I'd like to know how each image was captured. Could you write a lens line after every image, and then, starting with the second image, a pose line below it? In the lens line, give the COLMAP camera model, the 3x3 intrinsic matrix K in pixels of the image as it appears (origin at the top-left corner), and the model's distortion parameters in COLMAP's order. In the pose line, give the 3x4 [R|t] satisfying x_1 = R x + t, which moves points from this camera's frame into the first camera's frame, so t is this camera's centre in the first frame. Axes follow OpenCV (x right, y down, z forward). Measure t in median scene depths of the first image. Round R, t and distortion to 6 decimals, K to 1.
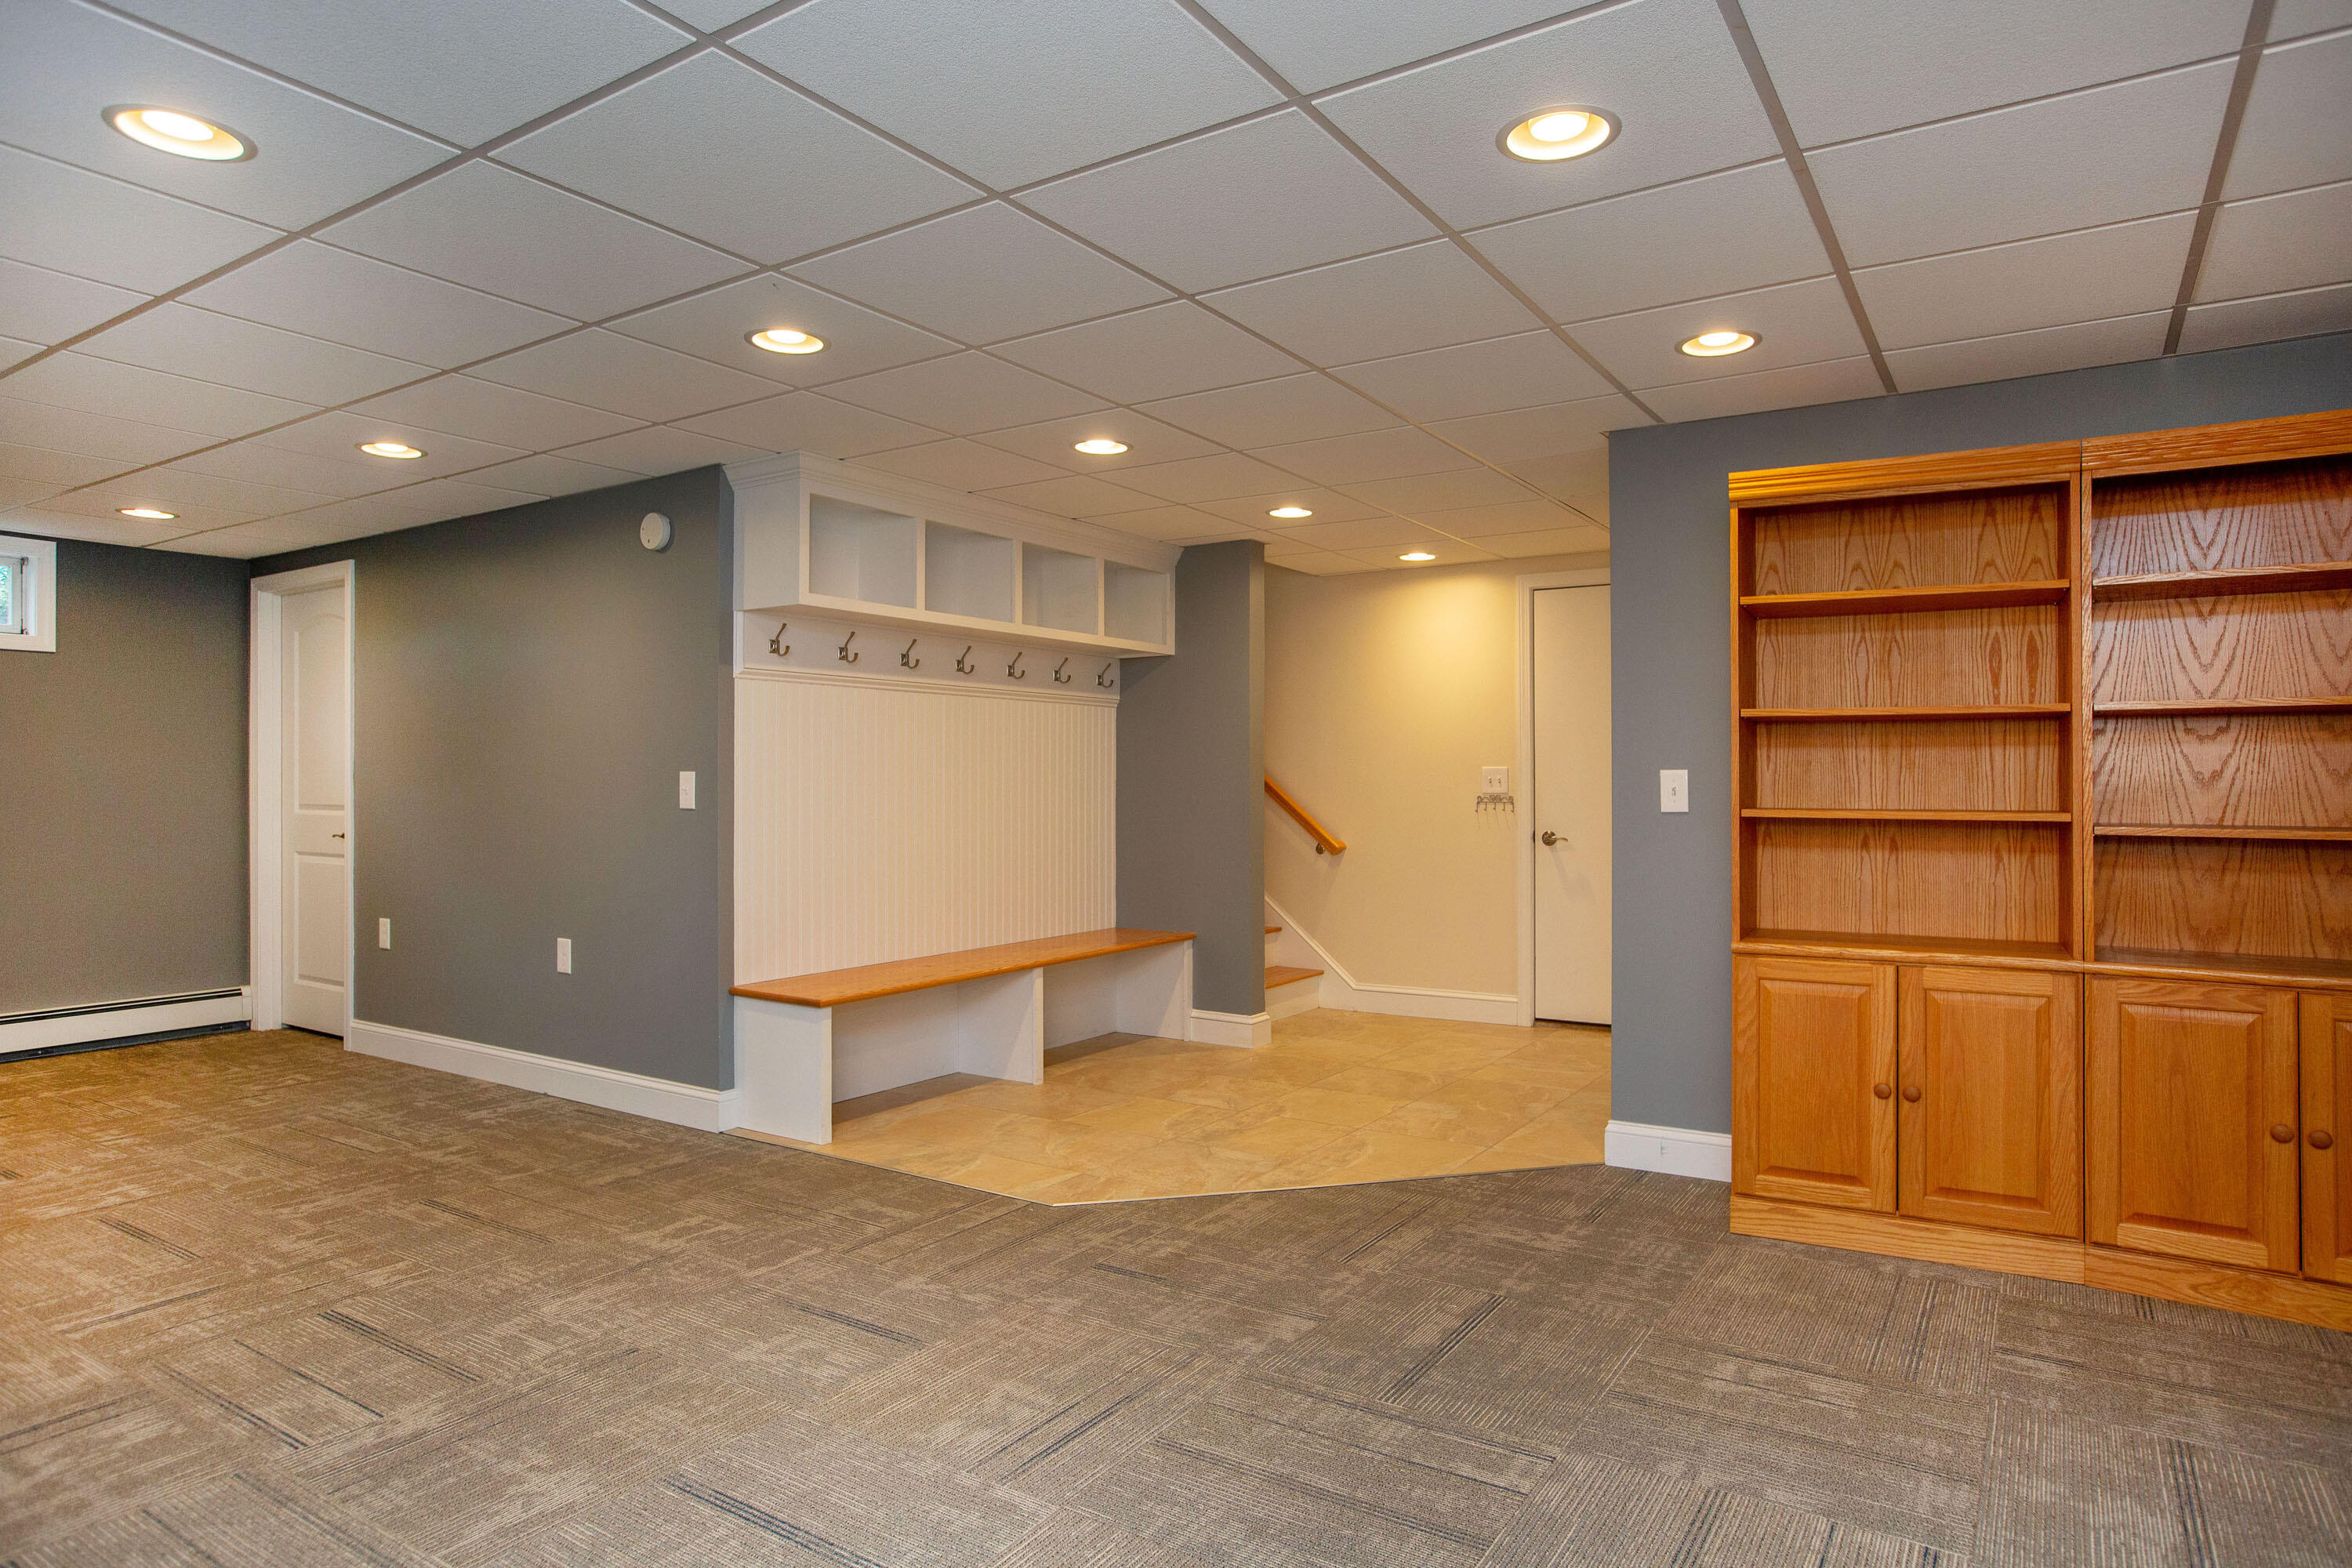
lens RADIAL K [[1322.0, 0, 1180.6], [0, 1322.0, 778.4], [0, 0, 1]] dist [-0.032092, 0.020683]
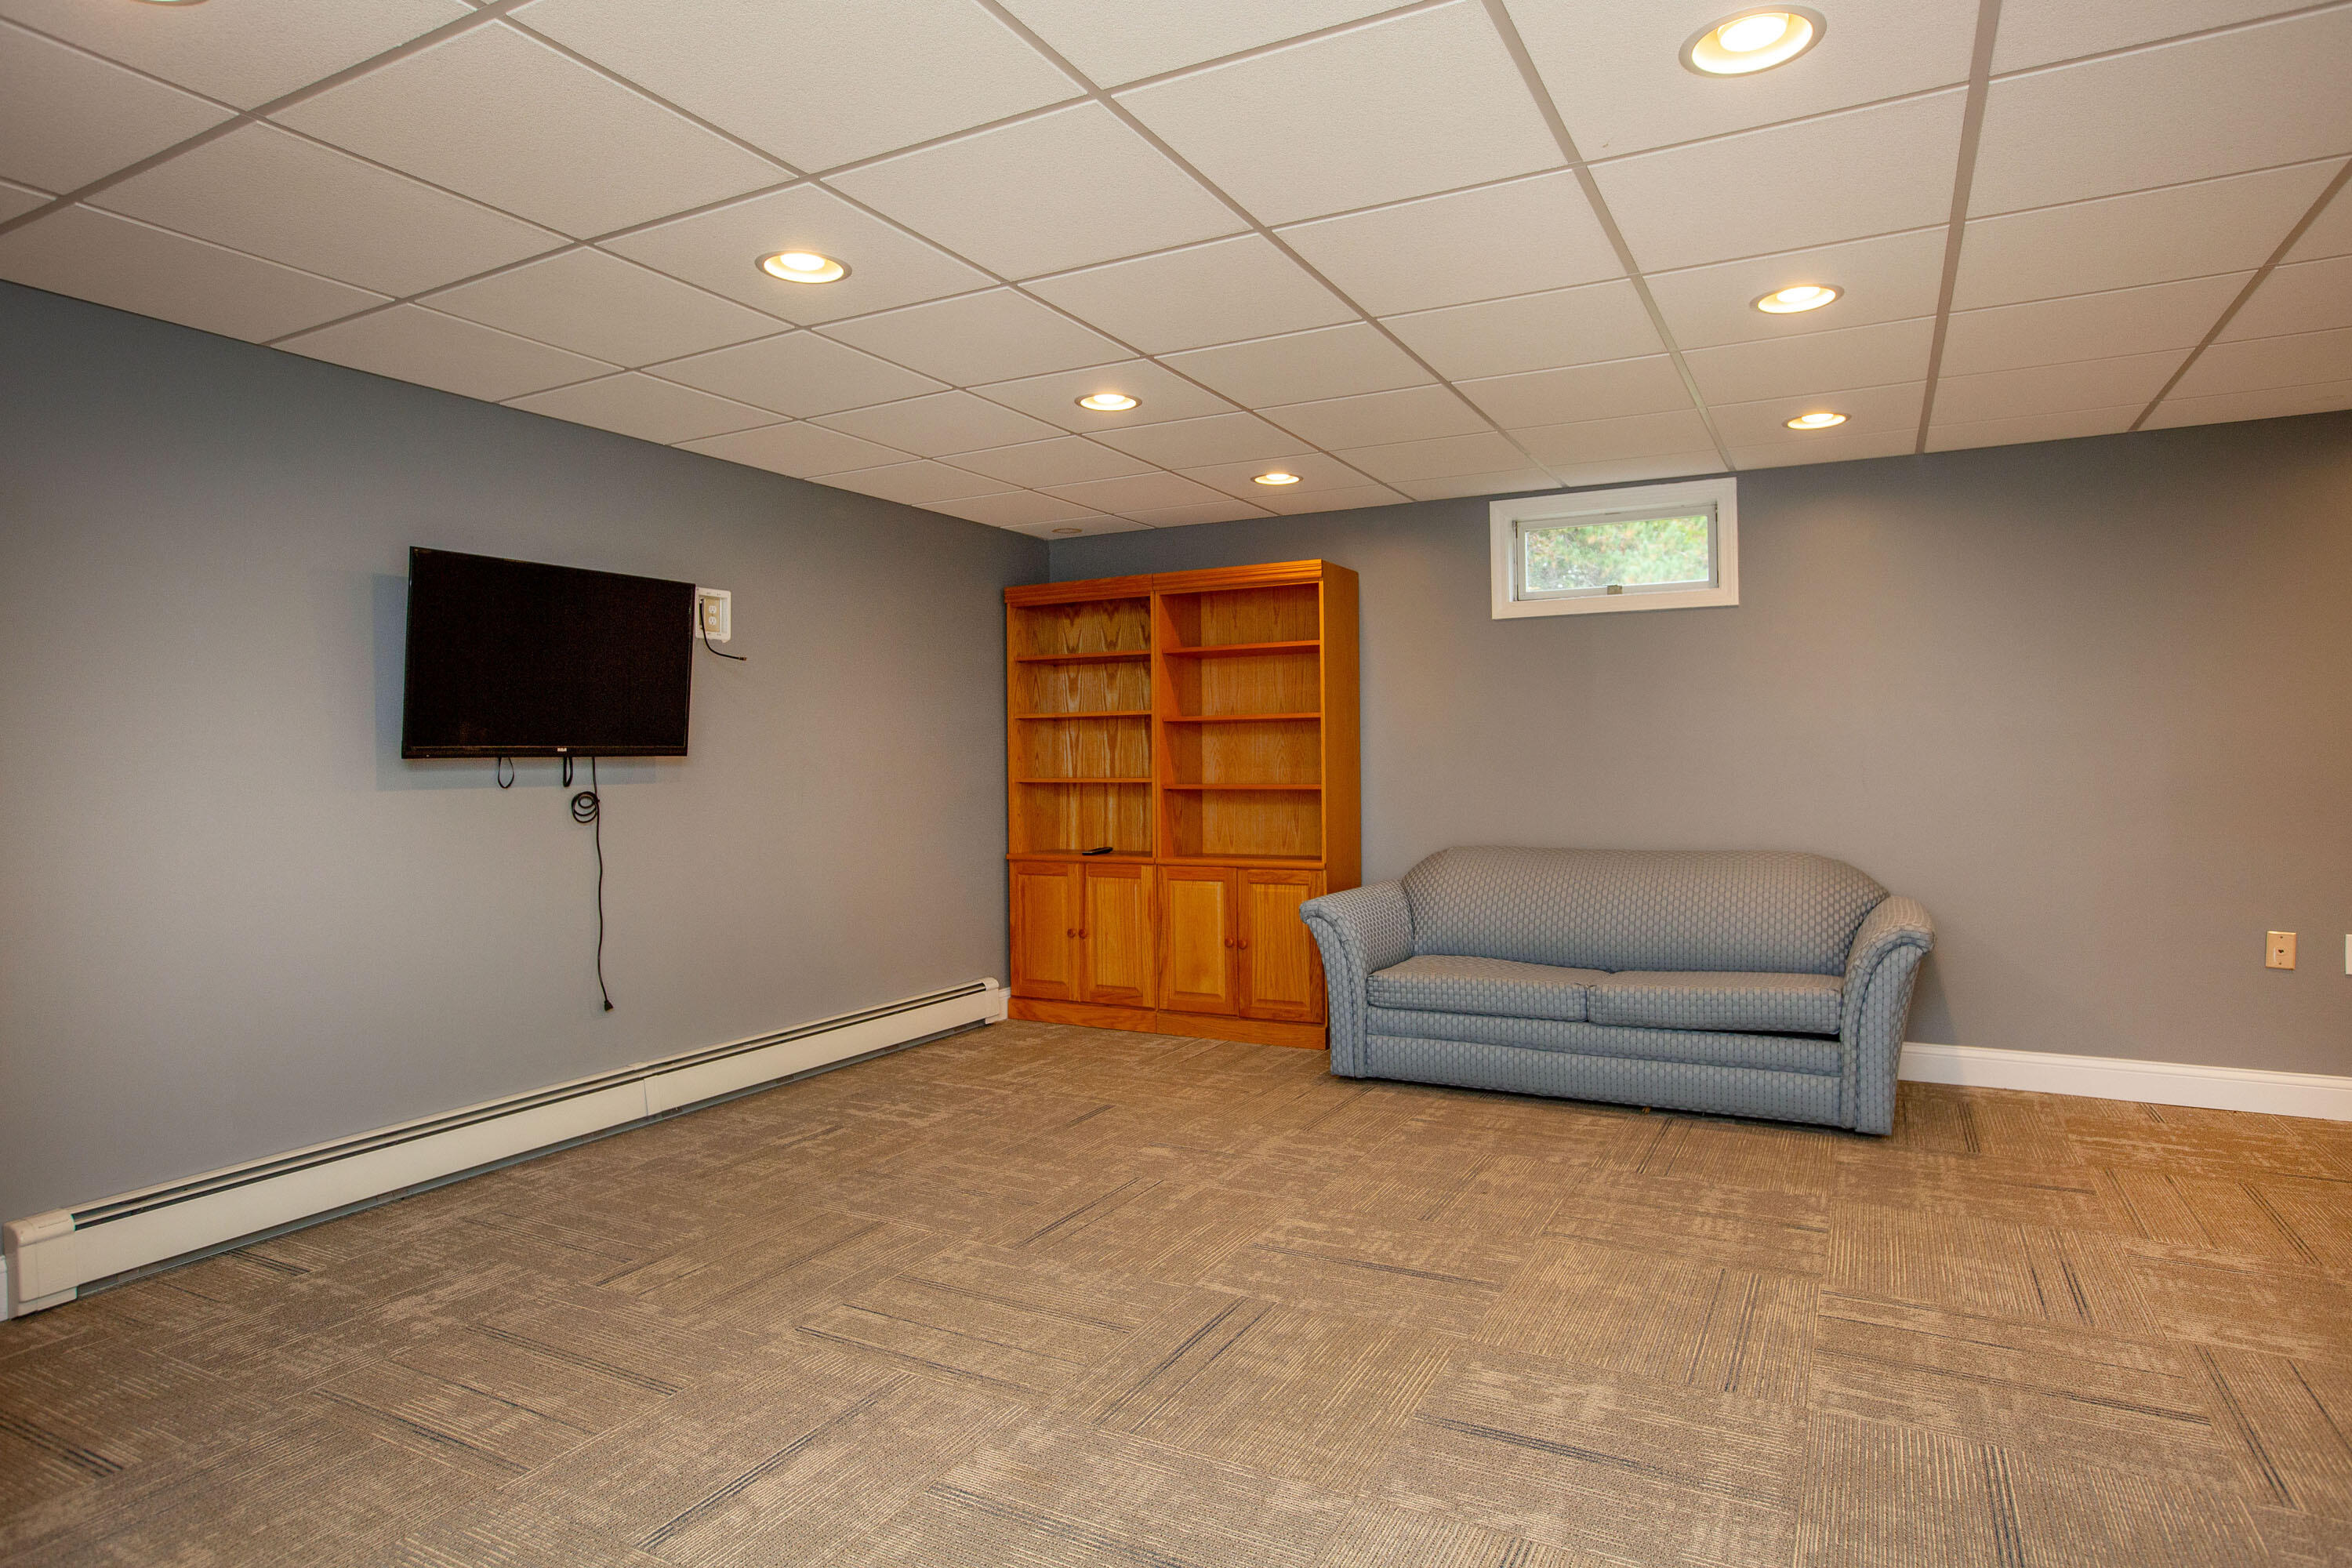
lens RADIAL K [[1322.0, 0, 1170.6], [0, 1322.0, 784.6], [0, 0, 1]] dist [-0.032092, 0.020683]
pose [[-0.996338, 0.013002, -0.084511, 0.028565], [0.011996, 0.999851, 0.012401, 0.006972], [0.084660, 0.011342, -0.996345, 1.610907]]
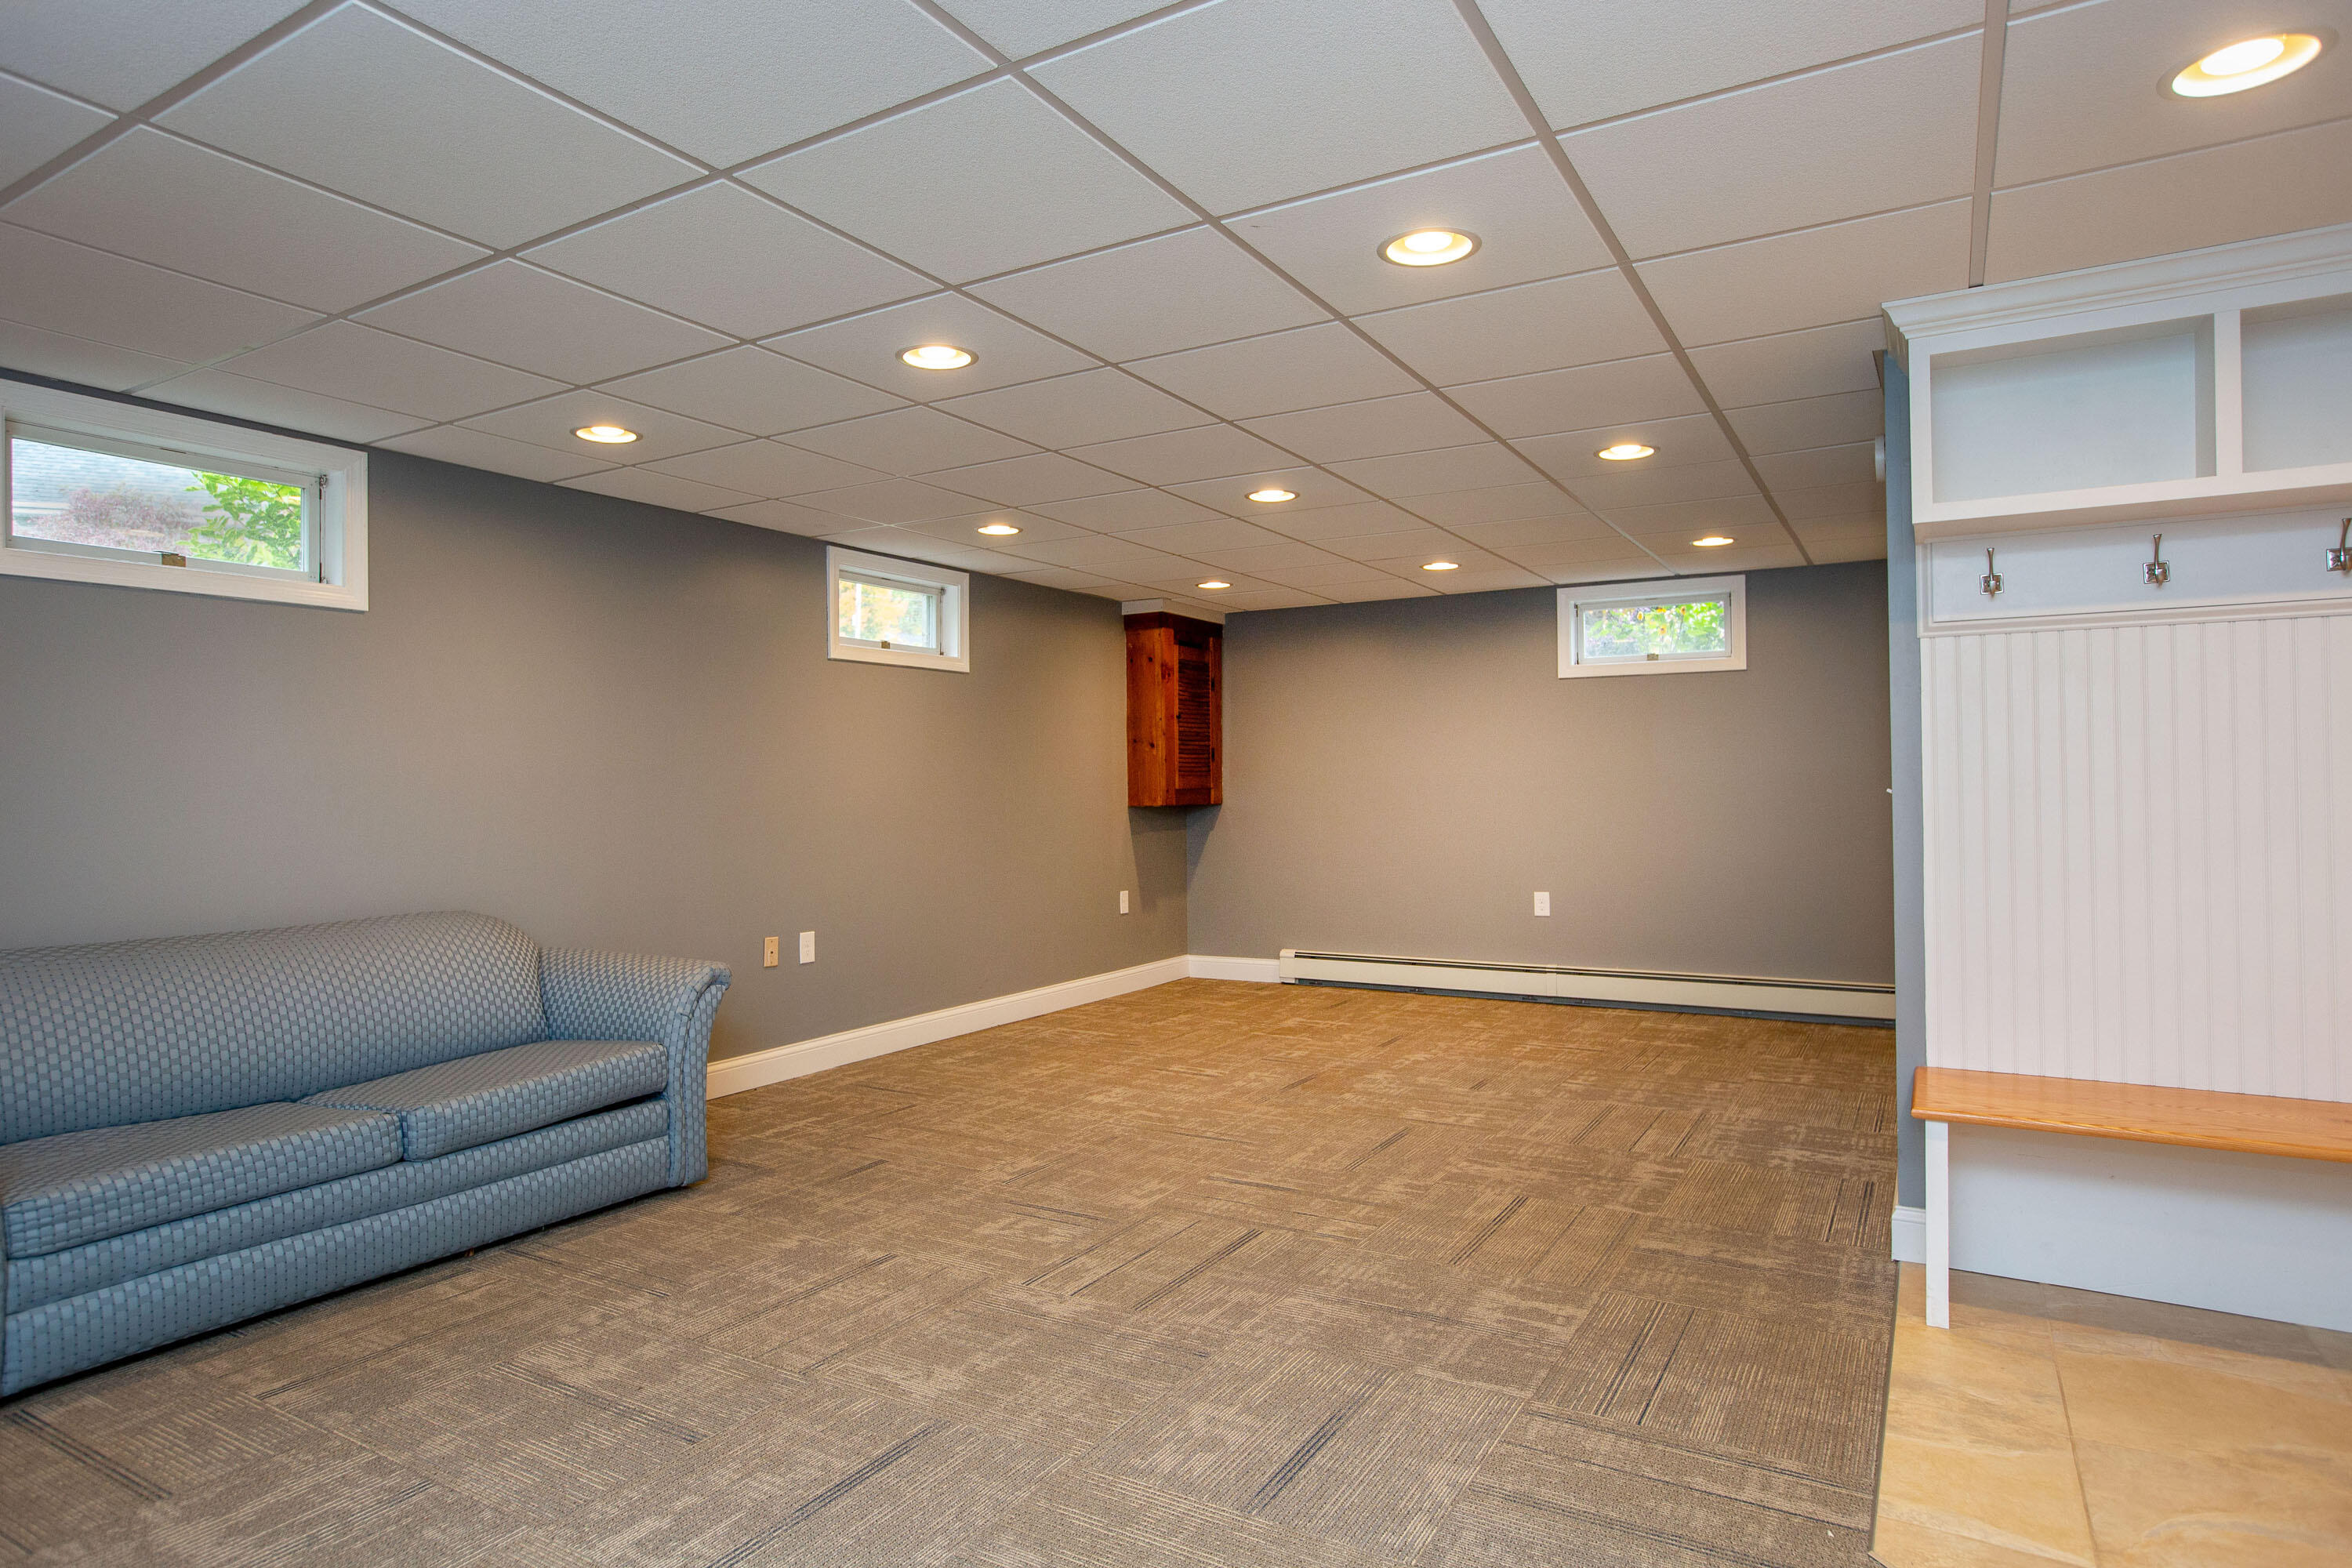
lens RADIAL K [[1322.0, 0, 1178.6], [0, 1322.0, 761.1], [0, 0, 1]] dist [-0.032092, 0.020683]
pose [[0.049903, -0.019627, -0.998561, 0.520080], [0.013576, 0.999728, -0.018972, -0.000605], [0.998662, -0.012609, 0.050156, 0.812312]]
